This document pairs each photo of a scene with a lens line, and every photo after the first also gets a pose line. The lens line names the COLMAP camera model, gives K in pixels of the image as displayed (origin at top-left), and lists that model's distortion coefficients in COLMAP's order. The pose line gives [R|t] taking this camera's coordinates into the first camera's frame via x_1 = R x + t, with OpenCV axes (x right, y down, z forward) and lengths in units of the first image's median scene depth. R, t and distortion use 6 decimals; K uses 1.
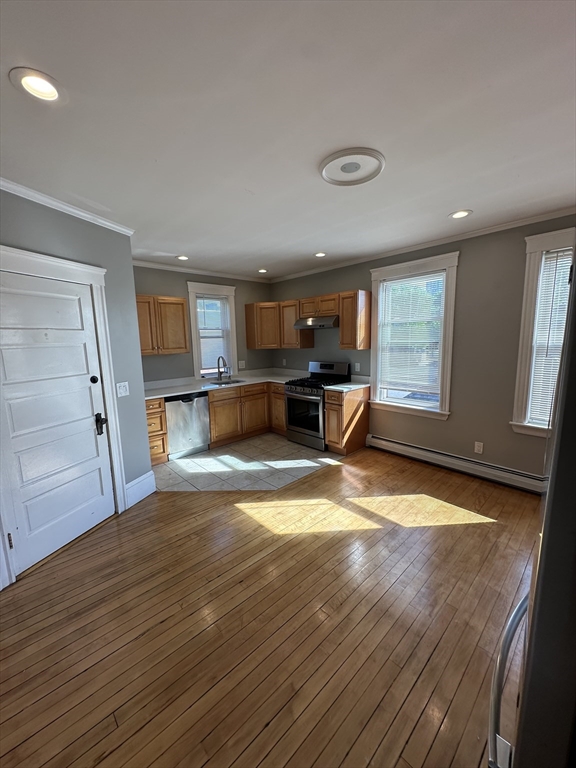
lens RADIAL K [[307.9, 0, 287.9], [0, 307.9, 382.3], [0, 0, 1]] dist [-0.007669, 0.001022]
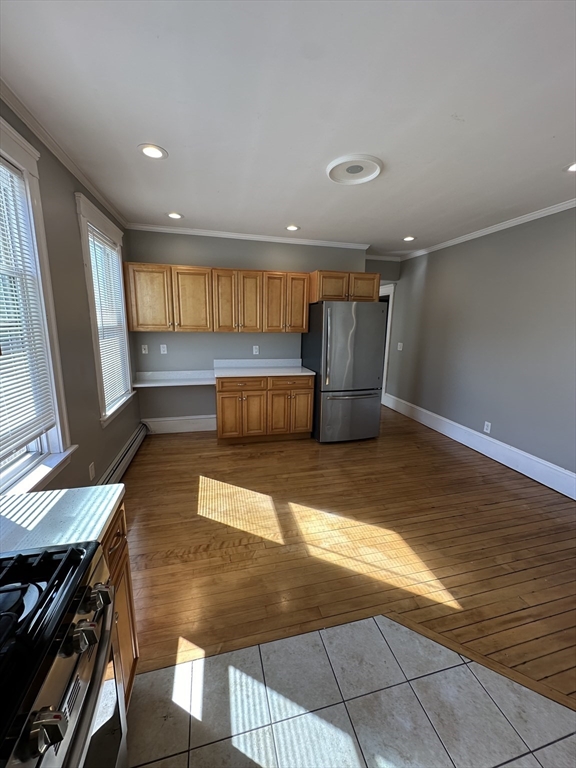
lens RADIAL K [[307.9, 0, 286.8], [0, 307.9, 388.7], [0, 0, 1]] dist [-0.007669, 0.001022]
pose [[-0.878461, -0.092747, 0.468727, -0.083901], [0.072336, 0.943860, 0.322330, -0.138036], [-0.472307, 0.317060, -0.822435, 1.077216]]
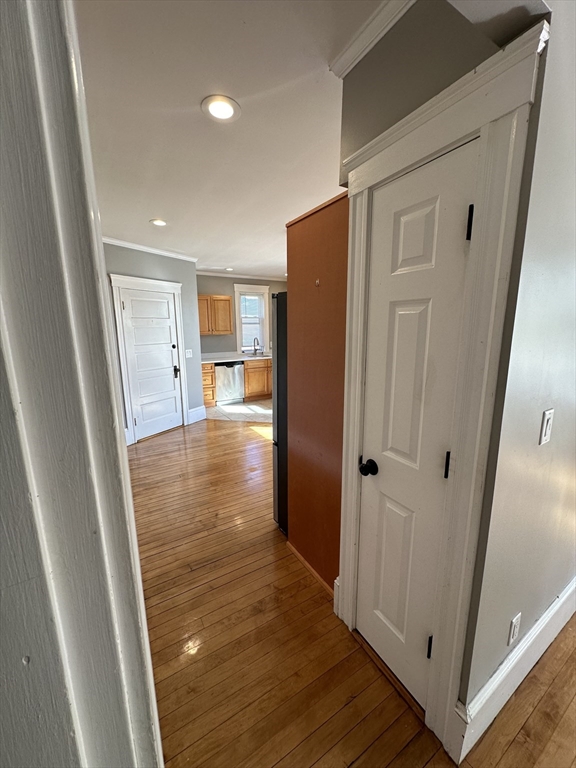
lens RADIAL K [[307.9, 0, 287.9], [0, 307.9, 382.5], [0, 0, 1]] dist [-0.007669, 0.001022]
pose [[0.980550, 0.052233, -0.189192, 0.233749], [-0.044234, 0.997950, 0.046260, 0.056144], [0.191220, -0.036991, 0.980850, -0.403845]]
